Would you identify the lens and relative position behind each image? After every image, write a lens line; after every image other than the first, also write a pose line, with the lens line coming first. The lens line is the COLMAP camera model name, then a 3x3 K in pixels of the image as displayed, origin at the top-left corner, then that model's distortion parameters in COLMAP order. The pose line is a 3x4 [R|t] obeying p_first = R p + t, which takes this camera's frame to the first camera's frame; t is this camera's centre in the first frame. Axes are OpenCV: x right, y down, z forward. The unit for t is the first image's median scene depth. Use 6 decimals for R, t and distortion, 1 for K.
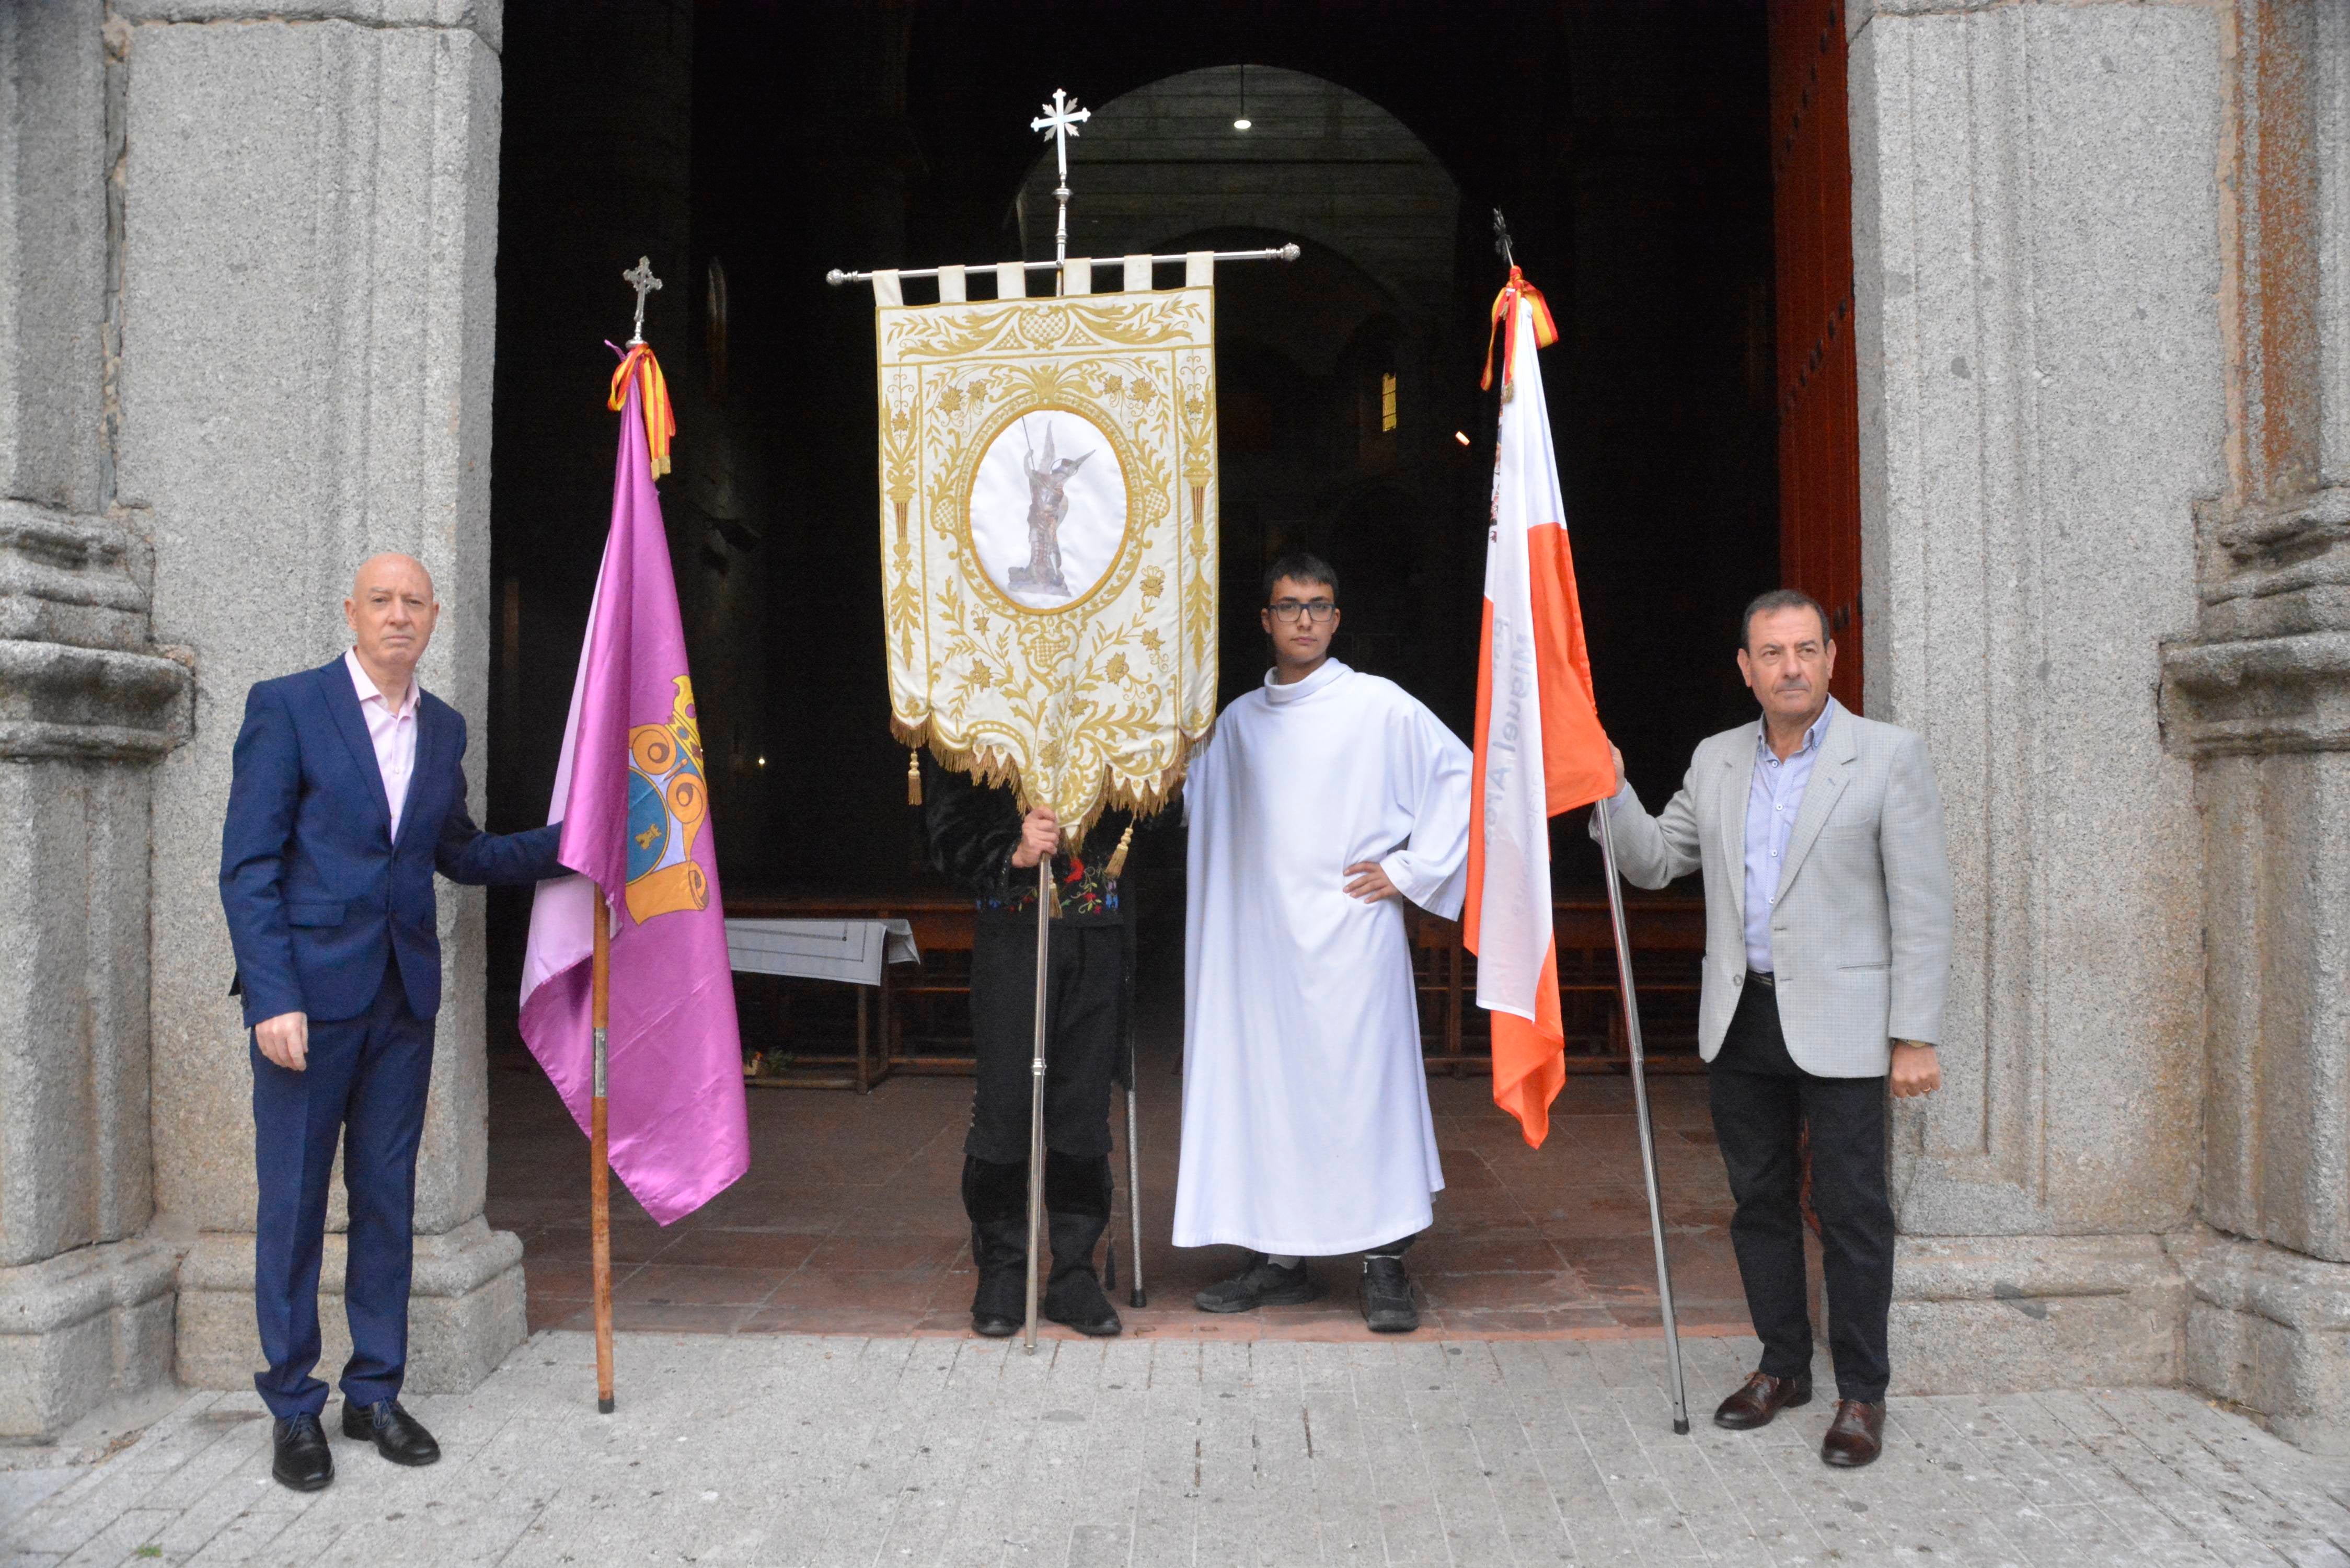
lens RADIAL K [[1845.1, 0, 1192.8], [0, 1845.1, 817.2], [0, 0, 1]] dist [-0.165939, 0.125645]
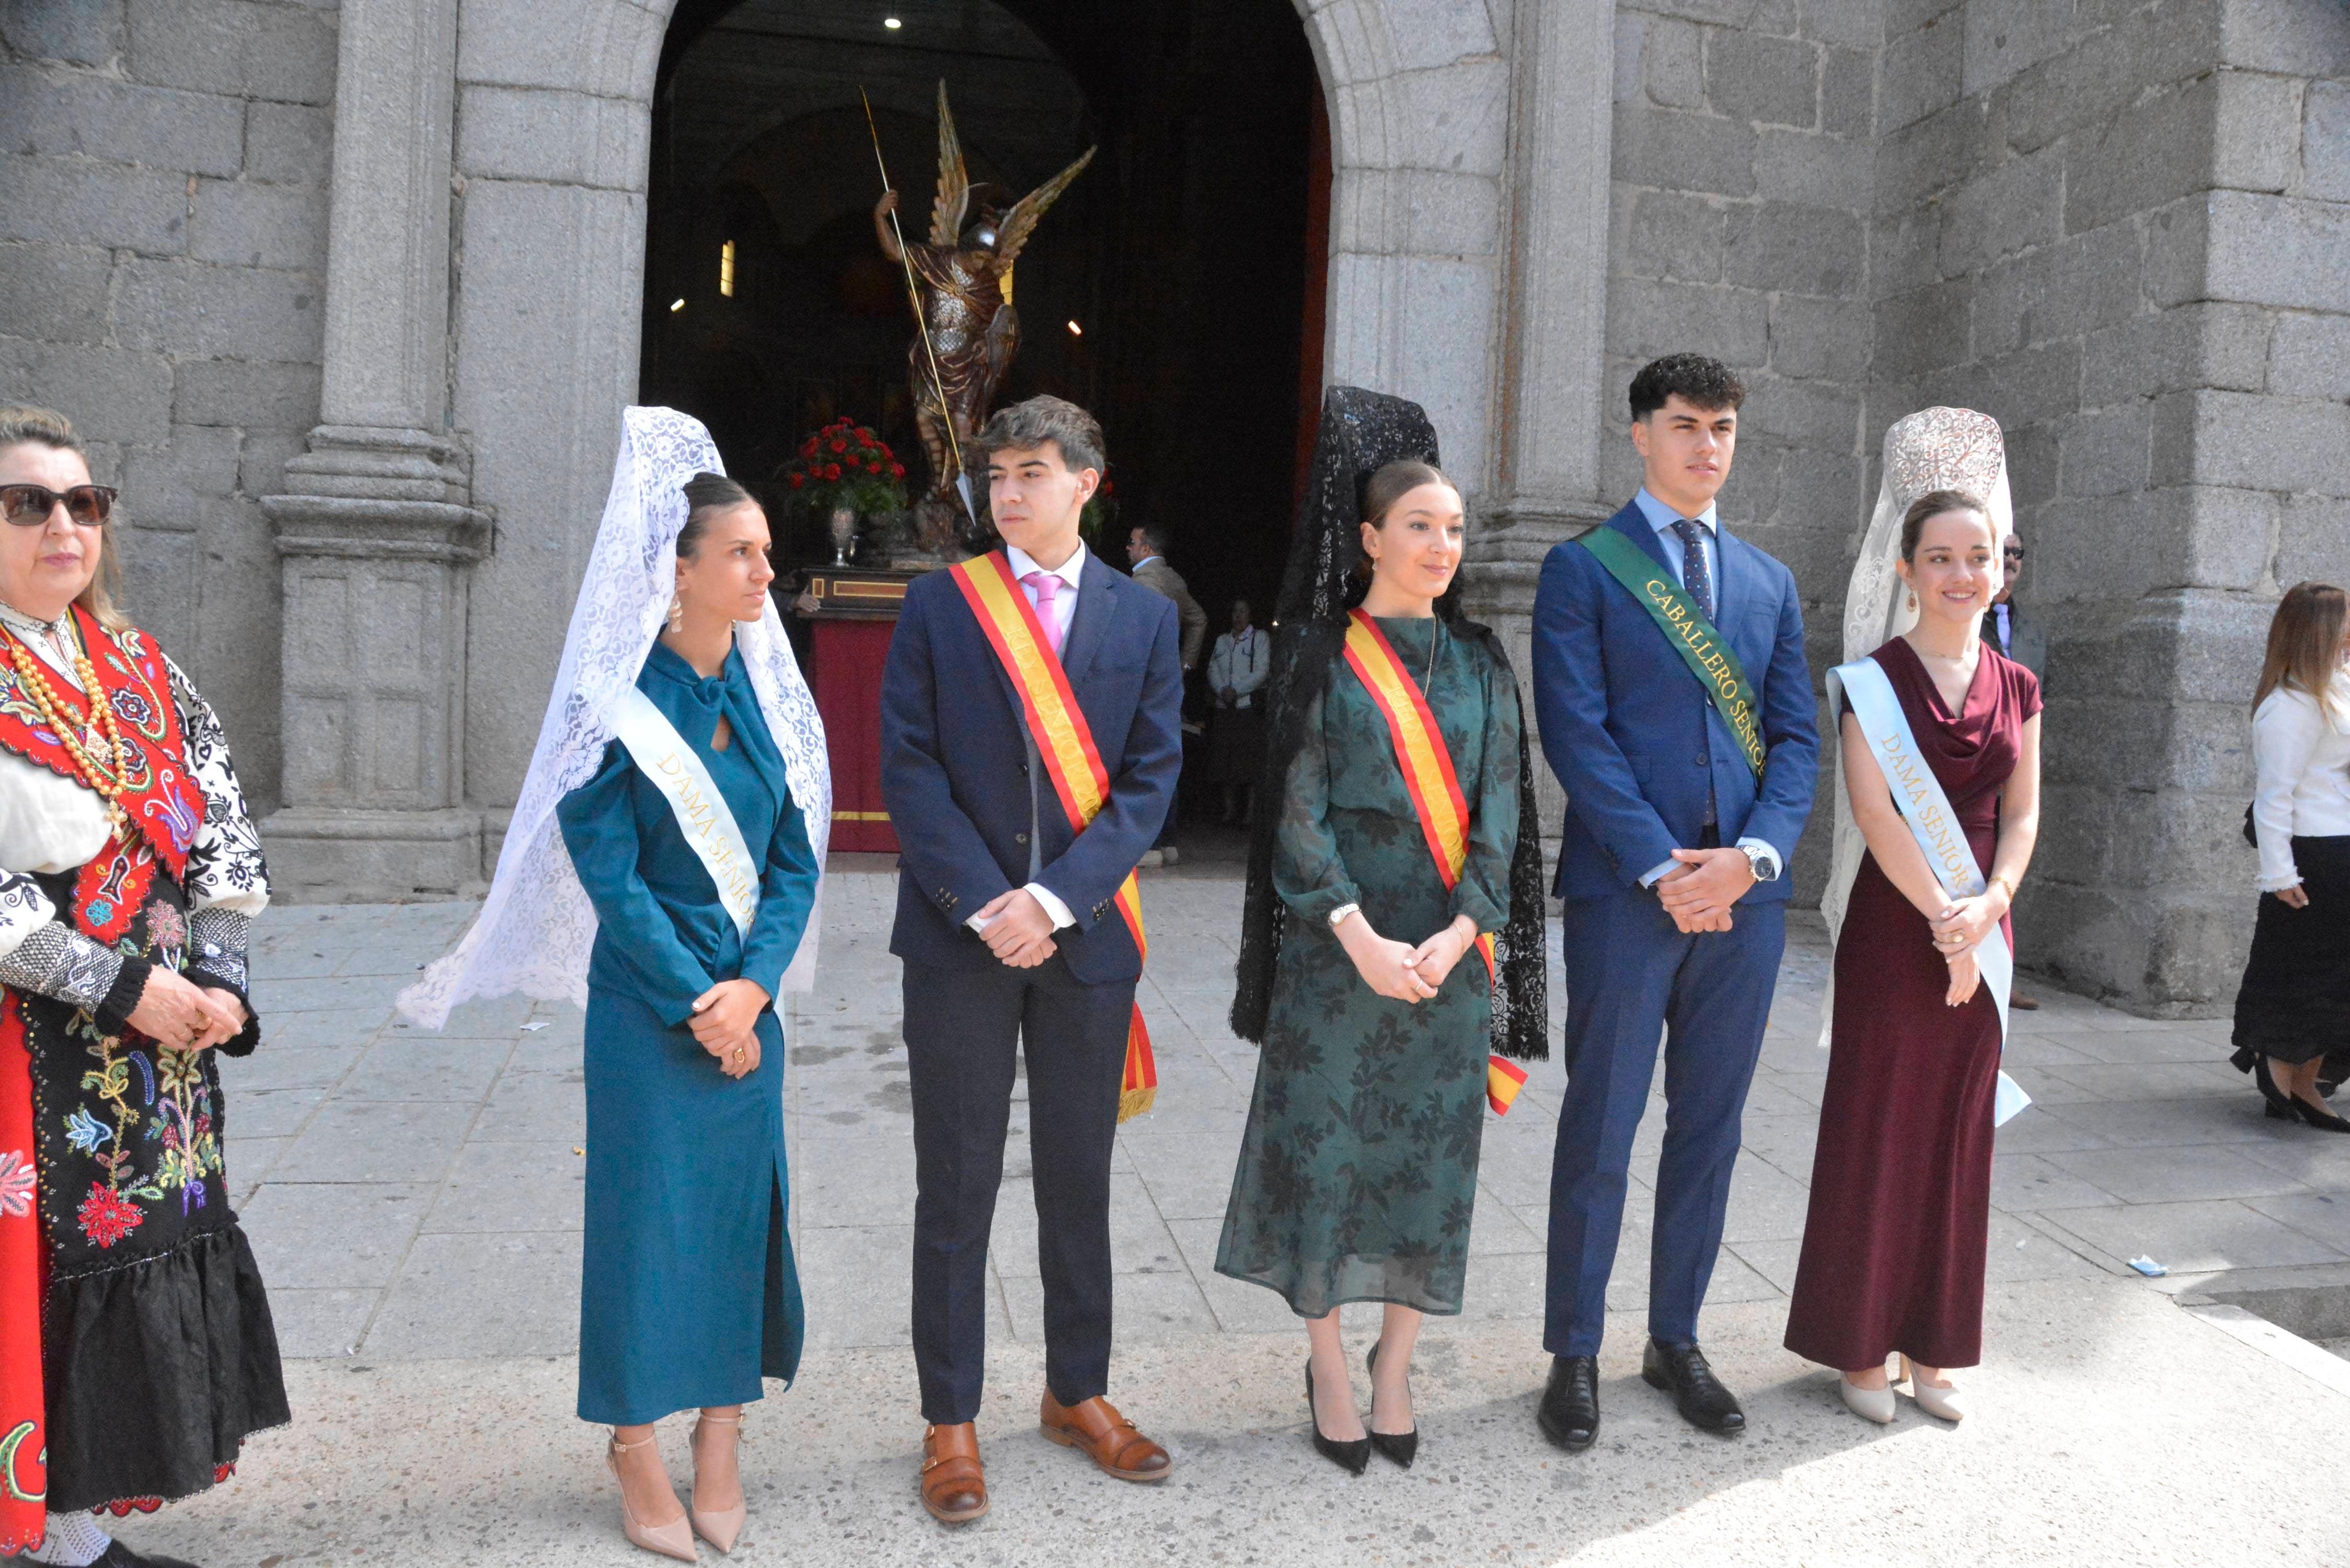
lens RADIAL K [[1845.1, 0, 1192.8], [0, 1845.1, 817.2], [0, 0, 1]] dist [-0.165939, 0.125645]
pose [[0.973130, 0.027486, 0.228612, -0.259771], [-0.045161, 0.996349, 0.072448, 0.065118], [-0.225786, -0.080825, 0.970818, -1.120885]]
